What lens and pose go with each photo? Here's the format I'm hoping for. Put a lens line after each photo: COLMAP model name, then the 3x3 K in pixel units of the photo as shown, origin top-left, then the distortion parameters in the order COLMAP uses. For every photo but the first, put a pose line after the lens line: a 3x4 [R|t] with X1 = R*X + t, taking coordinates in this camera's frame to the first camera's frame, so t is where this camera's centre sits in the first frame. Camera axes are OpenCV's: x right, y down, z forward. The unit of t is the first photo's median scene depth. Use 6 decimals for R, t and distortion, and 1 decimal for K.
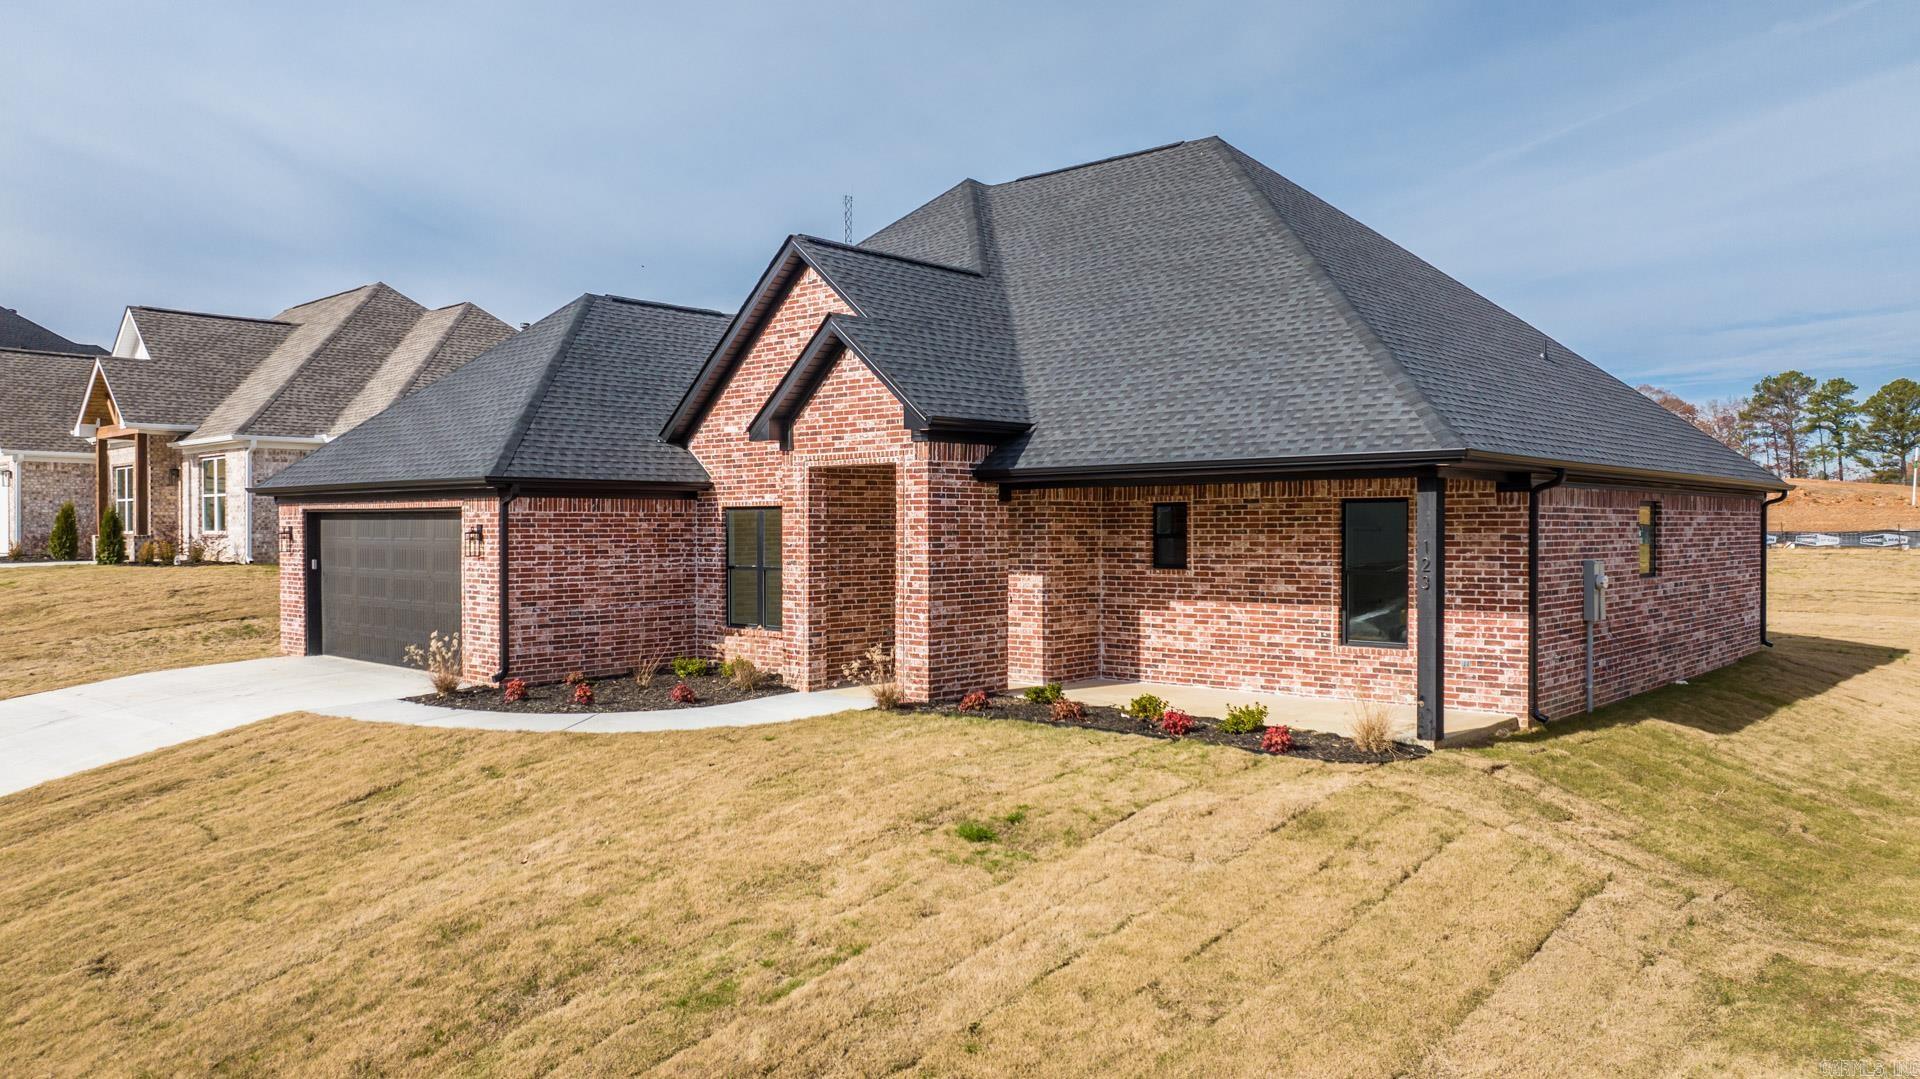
lens RADIAL K [[1356.0, 0, 955.2], [0, 1356.0, 544.2], [0, 0, 1]] dist [-0.016319, -0.001267]
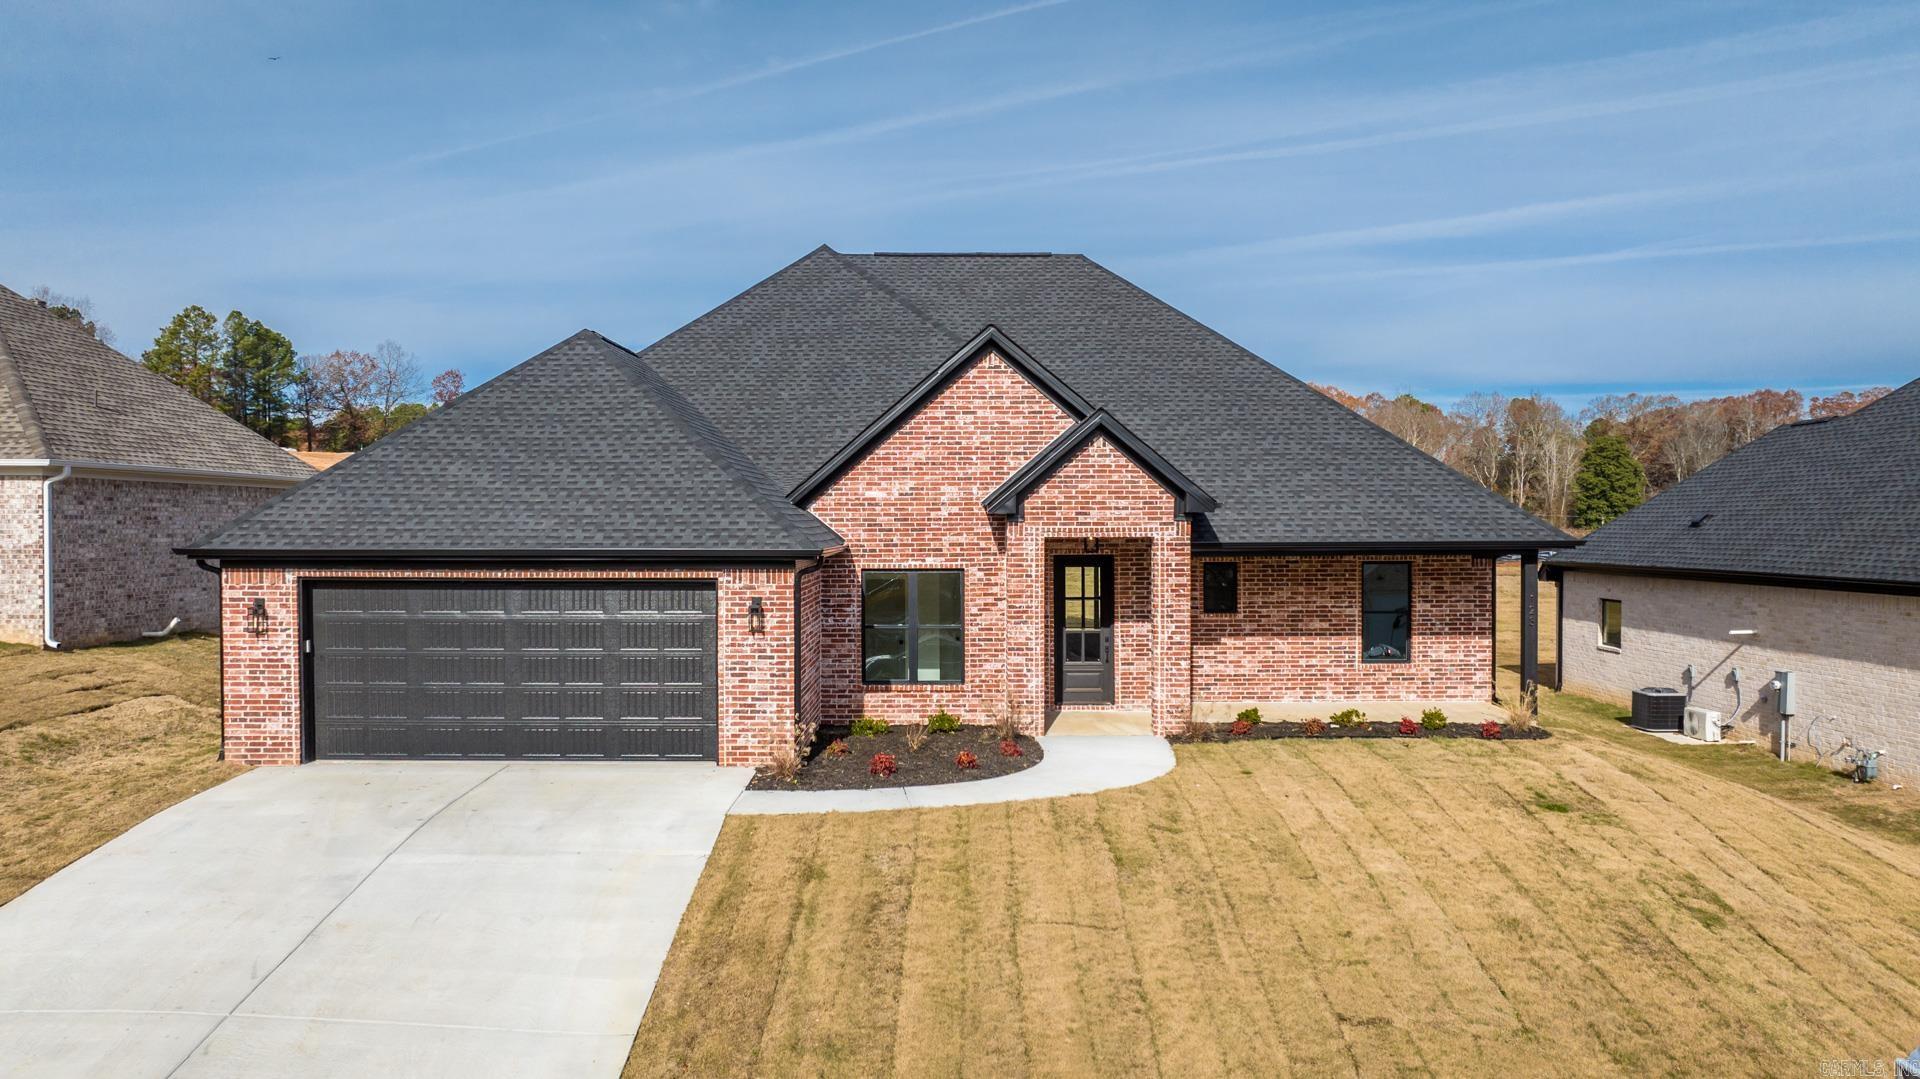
lens RADIAL K [[1356.0, 0, 954.7], [0, 1356.0, 532.1], [0, 0, 1]] dist [-0.016319, -0.001267]
pose [[0.738145, -0.002456, 0.674637, -0.952015], [0.008447, 0.999949, -0.005602, -0.057087], [-0.674589, 0.009834, 0.738128, 0.220327]]
